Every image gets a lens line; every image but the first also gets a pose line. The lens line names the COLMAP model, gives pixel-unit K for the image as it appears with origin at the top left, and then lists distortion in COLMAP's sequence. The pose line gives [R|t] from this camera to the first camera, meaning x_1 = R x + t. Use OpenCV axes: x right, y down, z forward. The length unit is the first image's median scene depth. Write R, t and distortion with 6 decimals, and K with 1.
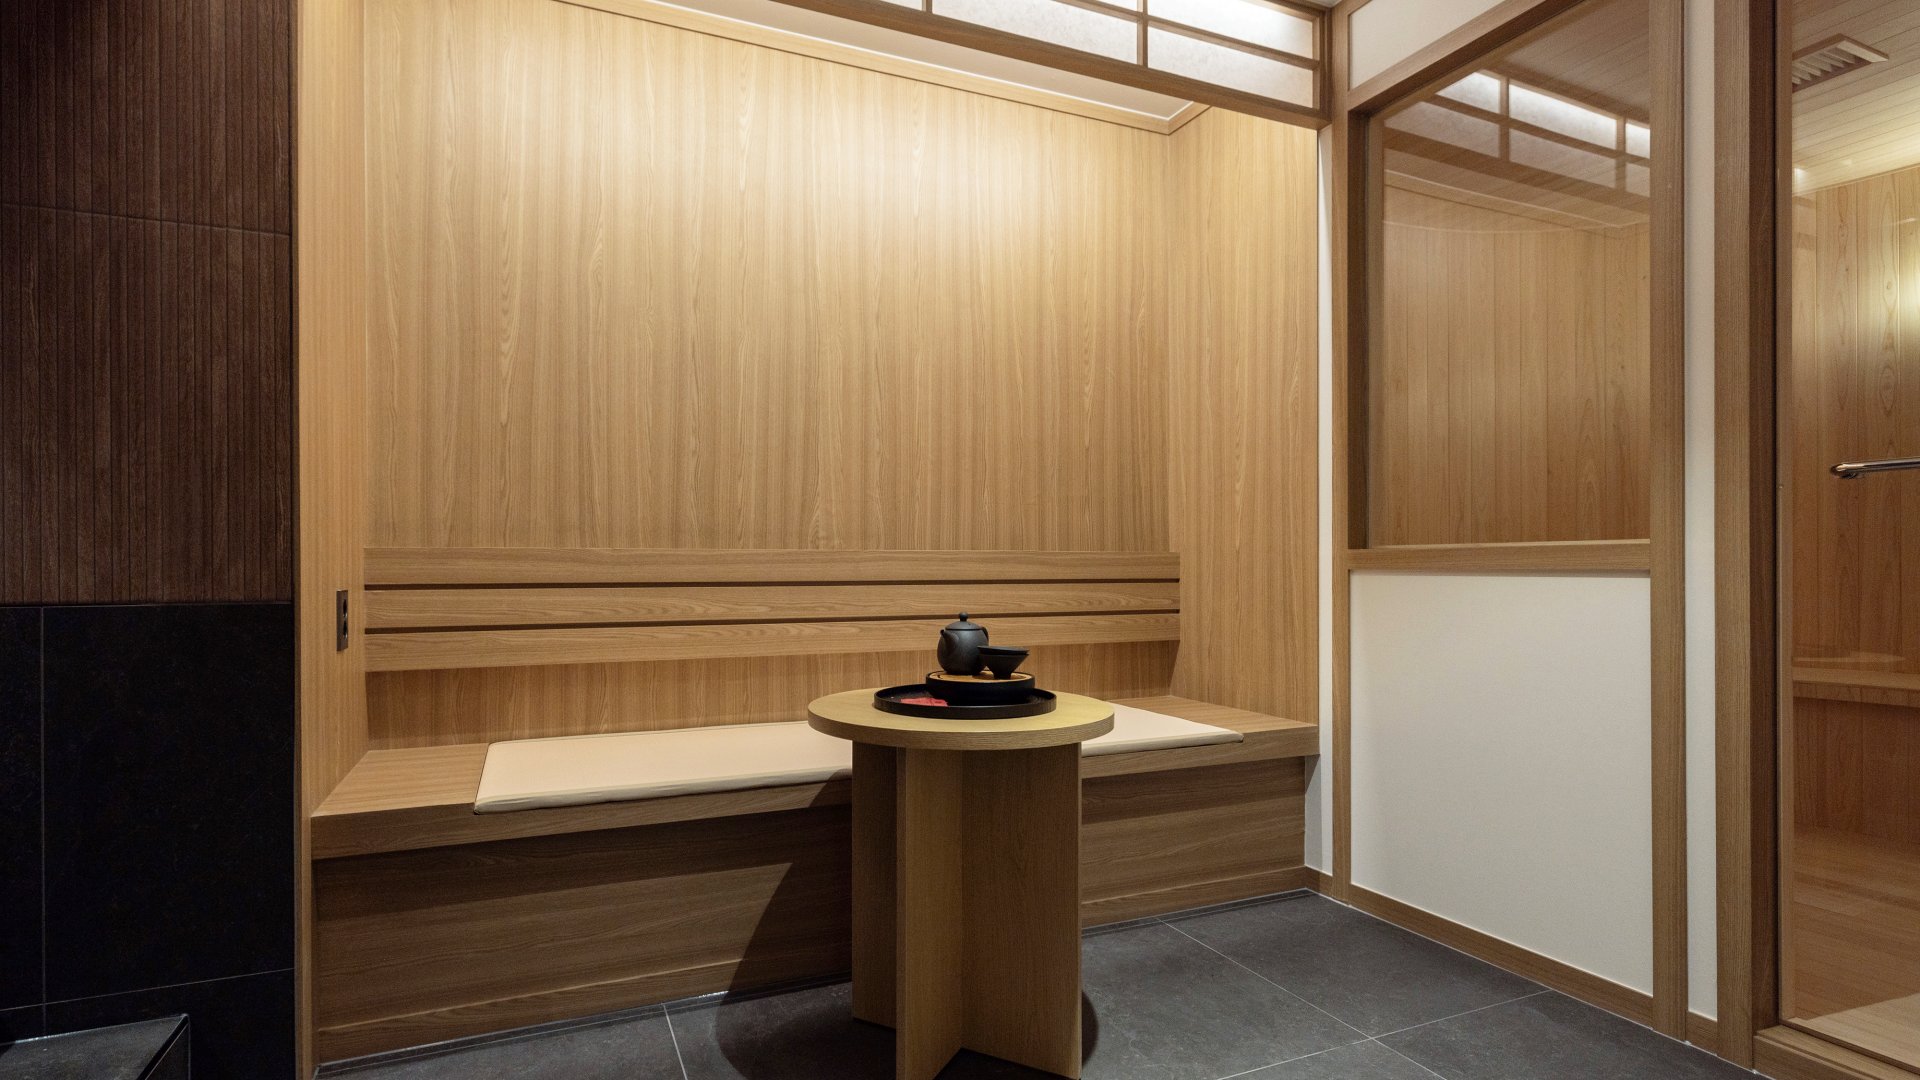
lens RADIAL K [[800.2, 0, 962.7], [0, 800.2, 550.2], [0, 0, 1]] dist [0.002778, 0.000053]
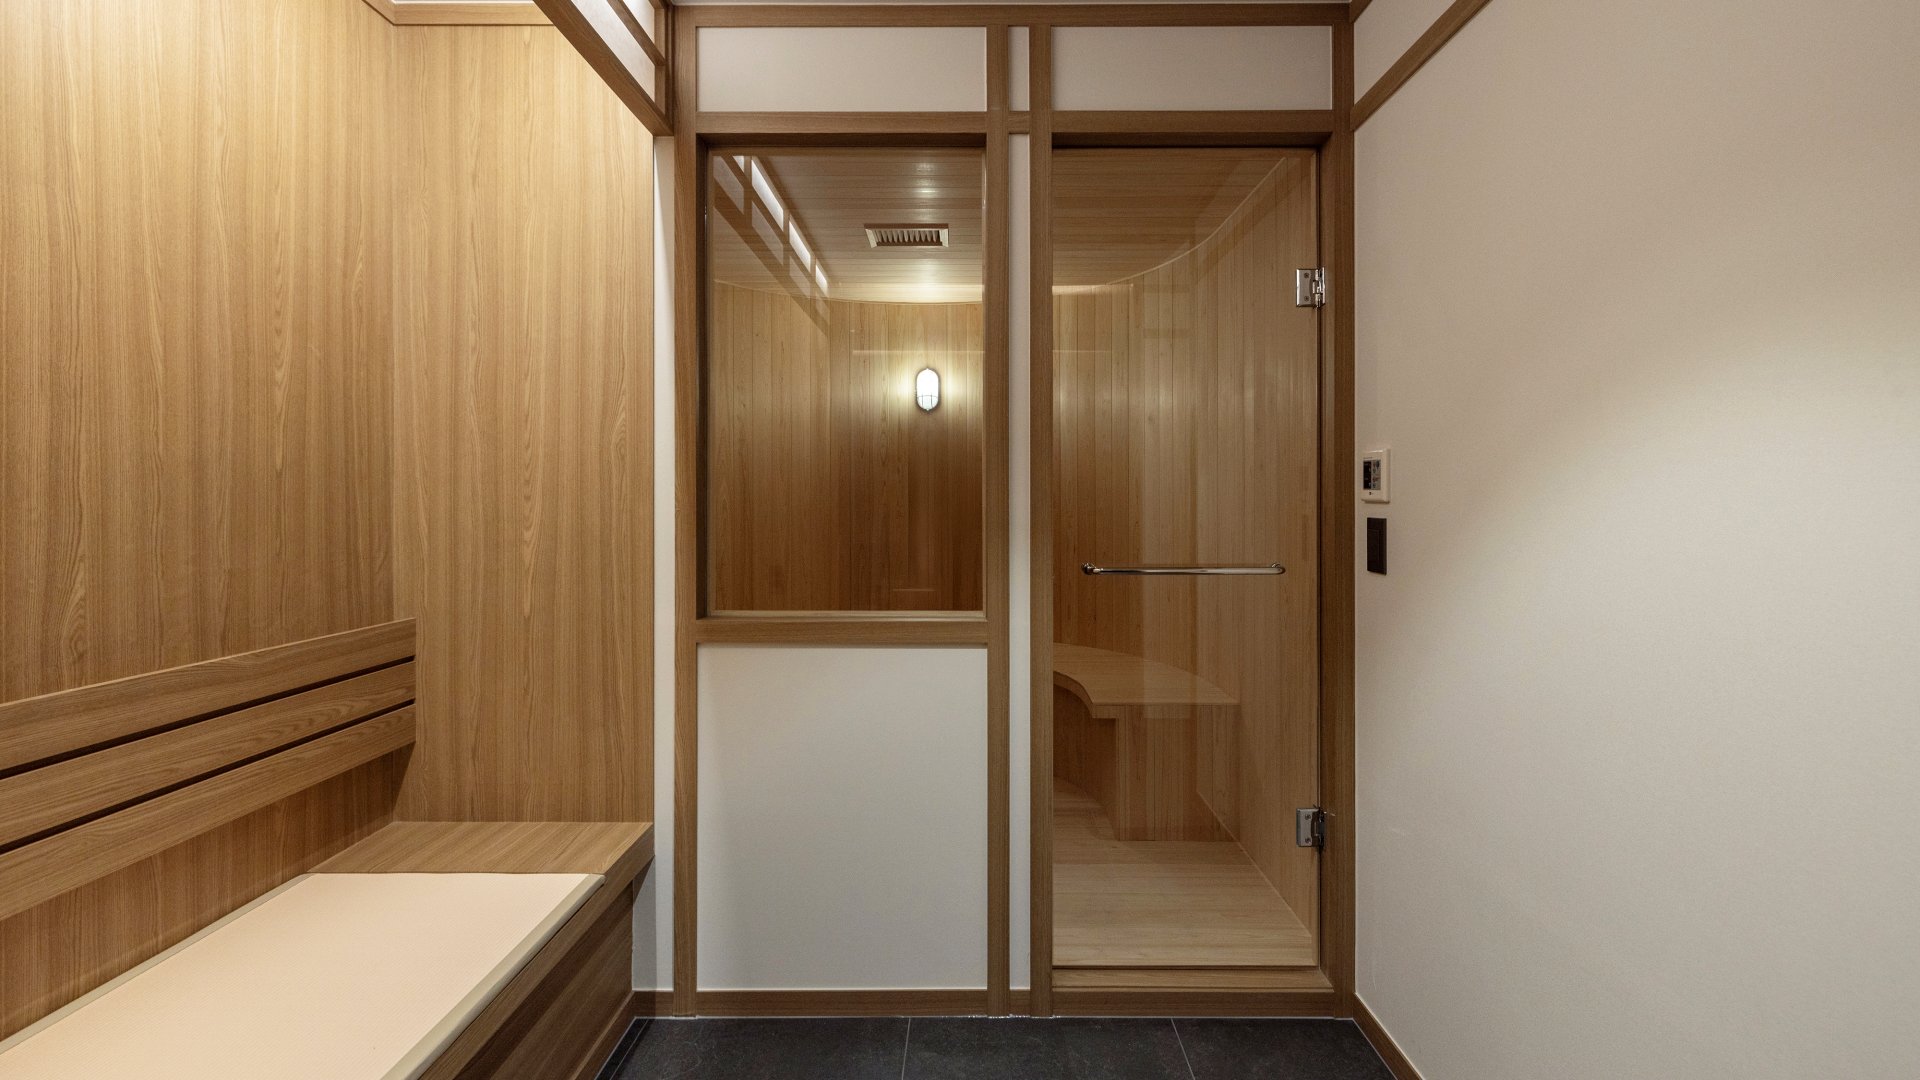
lens RADIAL K [[800.2, 0, 963.8], [0, 800.2, 522.1], [0, 0, 1]] dist [0.002778, 0.000053]
pose [[0.477499, 0.003331, 0.878626, -0.135032], [0.000366, 0.999992, -0.003990, -0.087595], [-0.878632, 0.002227, 0.477493, 0.250237]]
